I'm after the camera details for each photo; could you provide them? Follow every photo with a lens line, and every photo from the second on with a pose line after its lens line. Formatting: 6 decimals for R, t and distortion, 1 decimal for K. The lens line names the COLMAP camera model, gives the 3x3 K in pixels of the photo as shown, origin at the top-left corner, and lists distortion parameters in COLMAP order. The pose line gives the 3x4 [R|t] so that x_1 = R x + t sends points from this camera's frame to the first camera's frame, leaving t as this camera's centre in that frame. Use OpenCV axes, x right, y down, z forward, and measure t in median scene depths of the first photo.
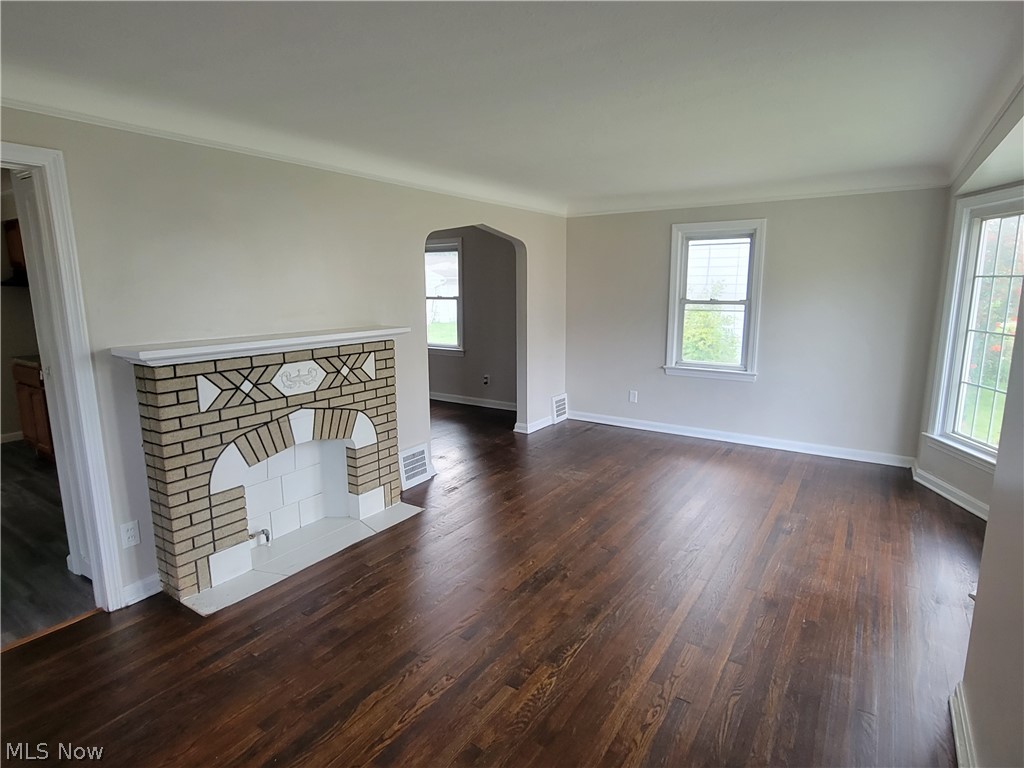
lens RADIAL K [[550.3, 0, 511.5], [0, 550.3, 382.8], [0, 0, 1]] dist [-0.000444, -0.000125]
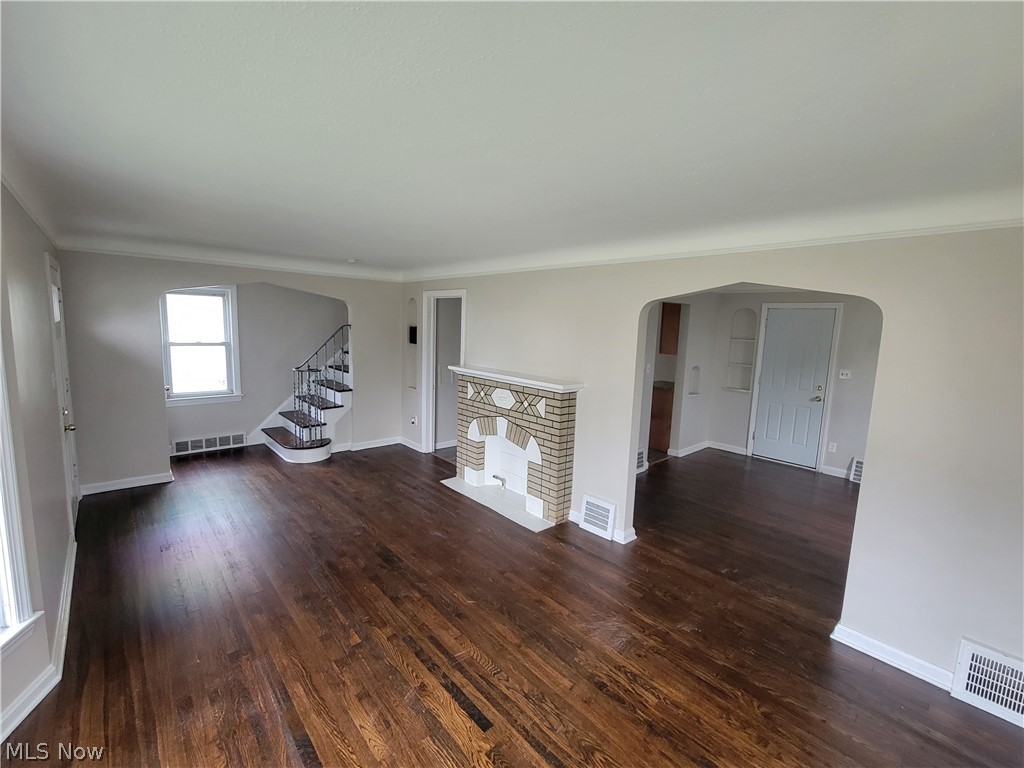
lens RADIAL K [[450.1, 0, 512.9], [0, 450.1, 381.7], [0, 0, 1]] dist [-0.002783, -0.000396]
pose [[-0.252955, 0.127136, -0.959088, 0.914173], [-0.199651, 0.963131, 0.180329, -0.309713], [0.946654, 0.237098, -0.218246, 1.300847]]
